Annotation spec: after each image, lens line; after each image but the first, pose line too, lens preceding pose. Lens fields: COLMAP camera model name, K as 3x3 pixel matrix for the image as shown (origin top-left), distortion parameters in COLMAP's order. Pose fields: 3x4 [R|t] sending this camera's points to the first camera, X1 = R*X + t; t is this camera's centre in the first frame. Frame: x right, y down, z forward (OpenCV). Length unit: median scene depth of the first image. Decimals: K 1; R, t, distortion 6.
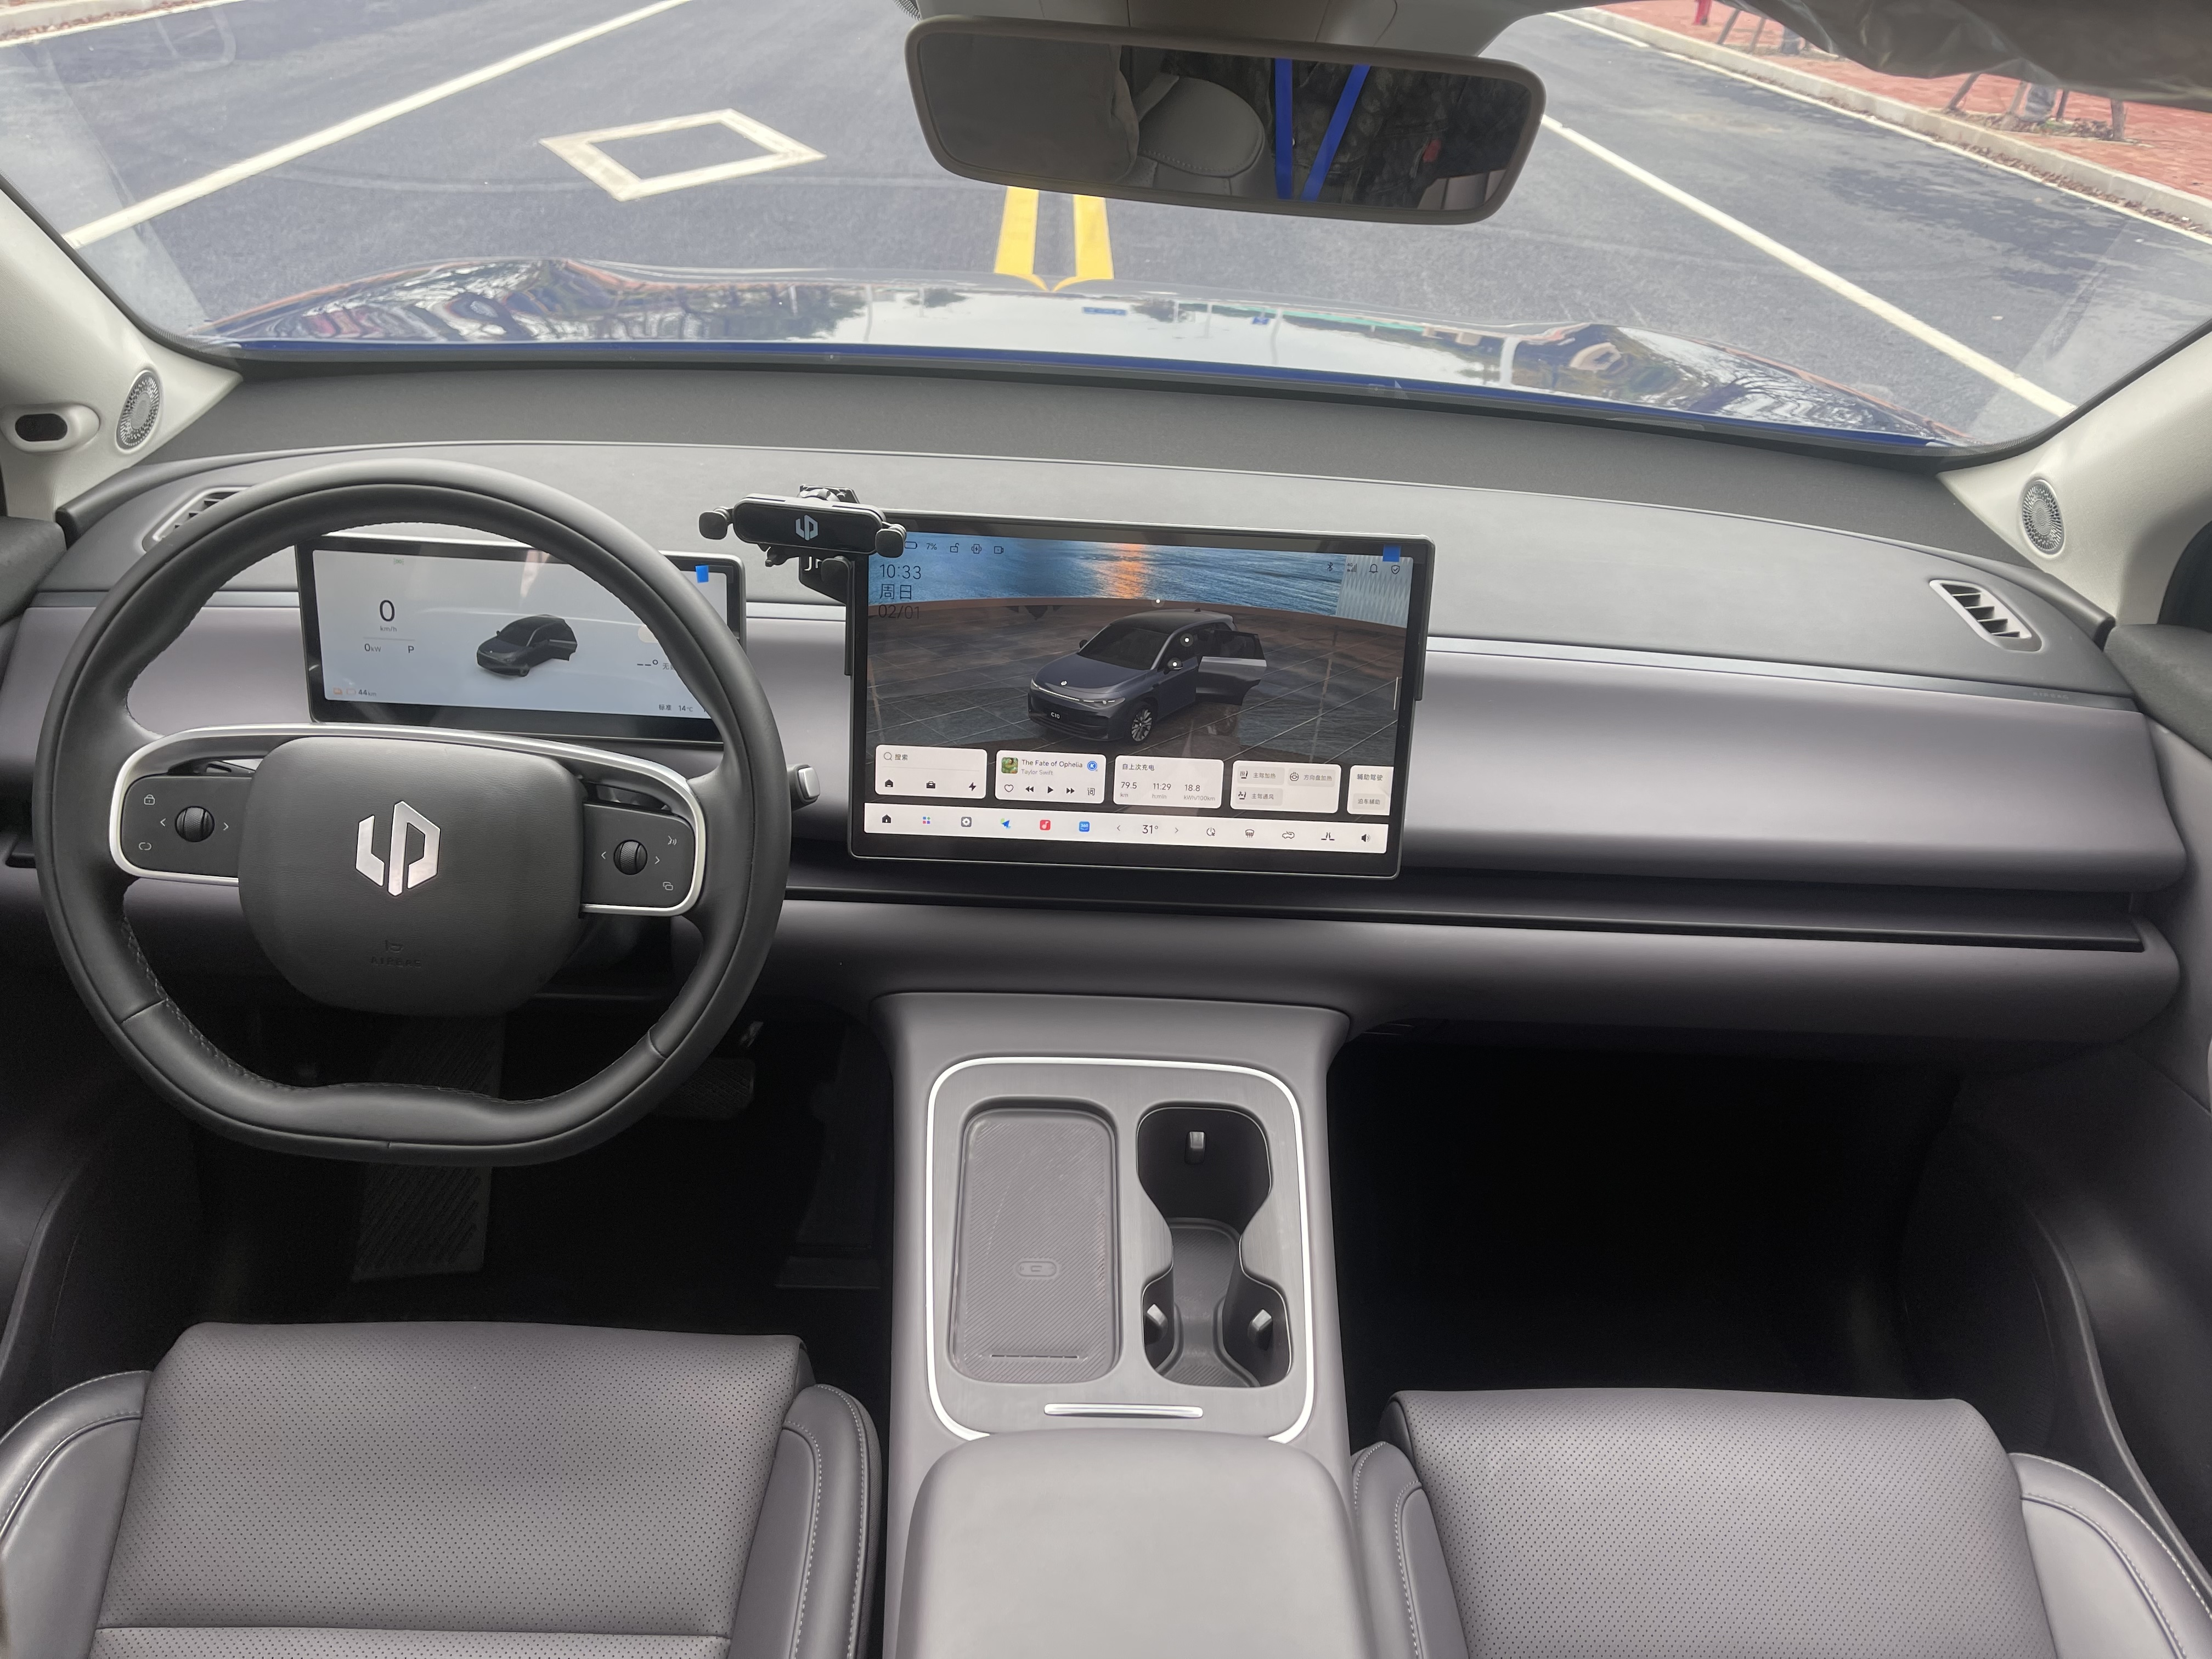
lens RADIAL K [[1594.8, 0, 1106.0], [0, 1594.8, 829.5], [0, 0, 1]] dist [0.004099, 0.001631]
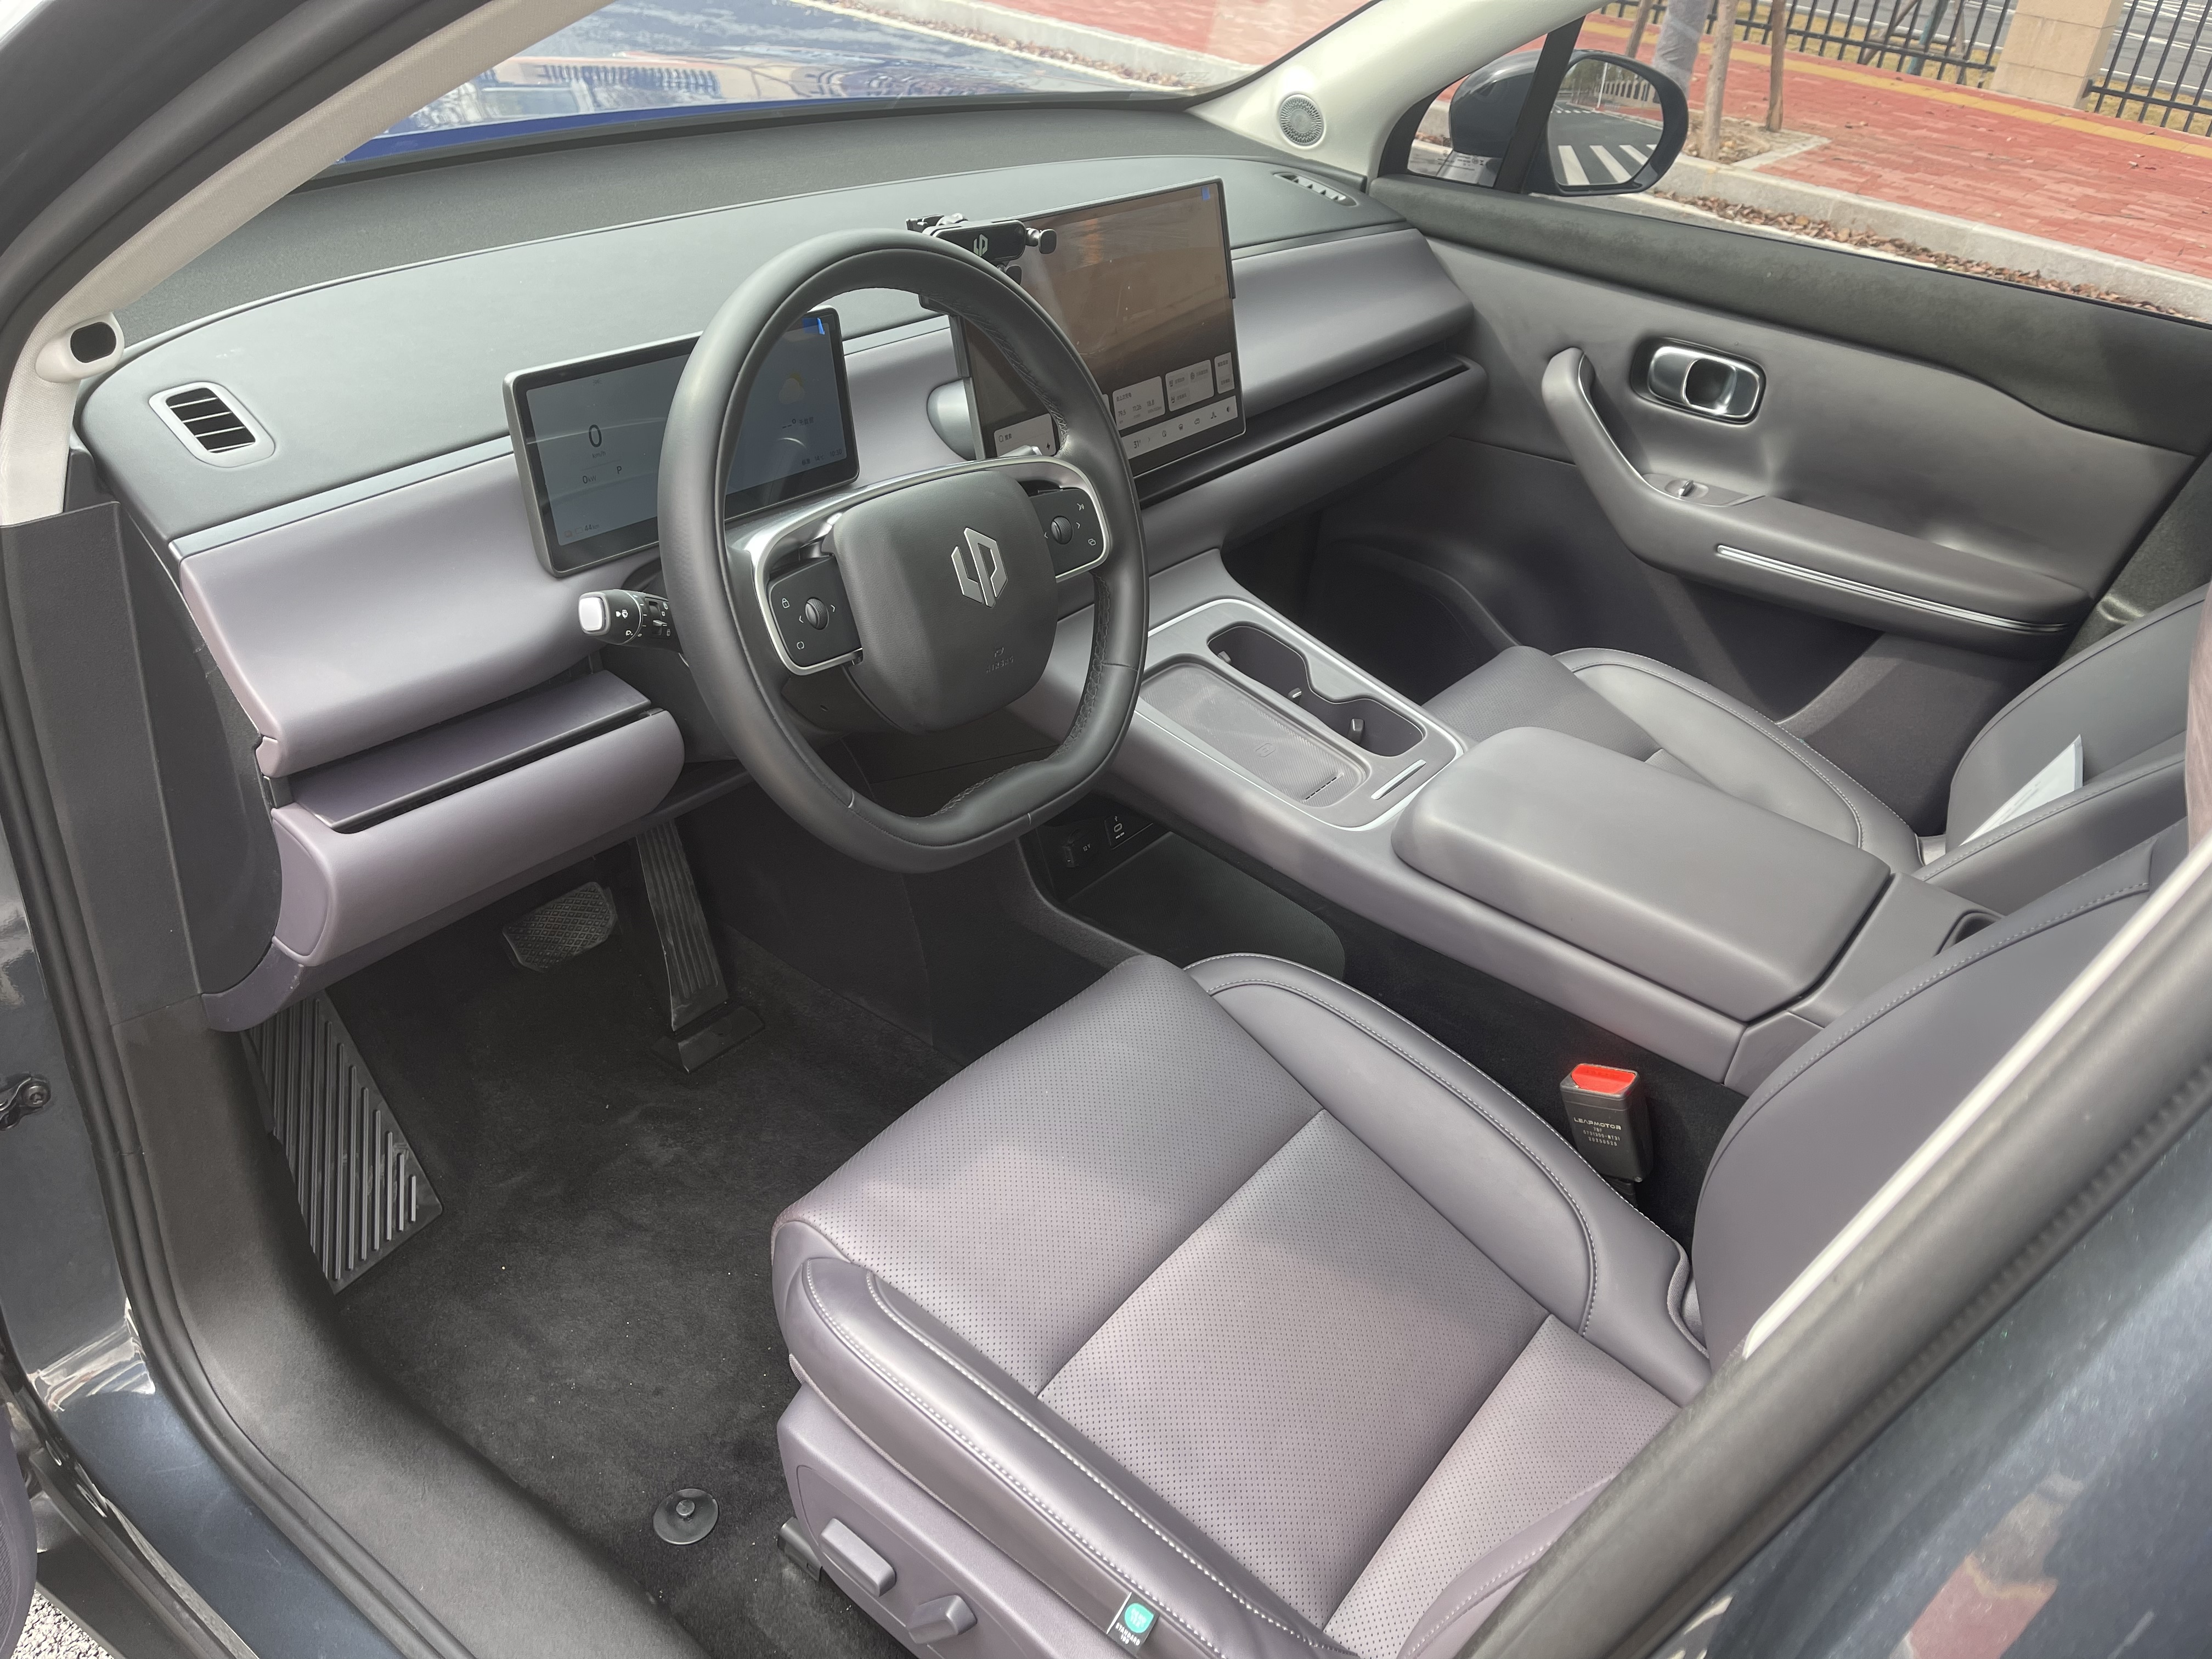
lens RADIAL K [[1594.8, 0, 1106.0], [0, 1594.8, 829.5], [0, 0, 1]] dist [0.004099, 0.001631]
pose [[0.620723, -0.429738, 0.655765, -0.971198], [0.331967, 0.901785, 0.276733, -0.084621], [-0.710282, 0.045918, 0.702418, 0.117775]]
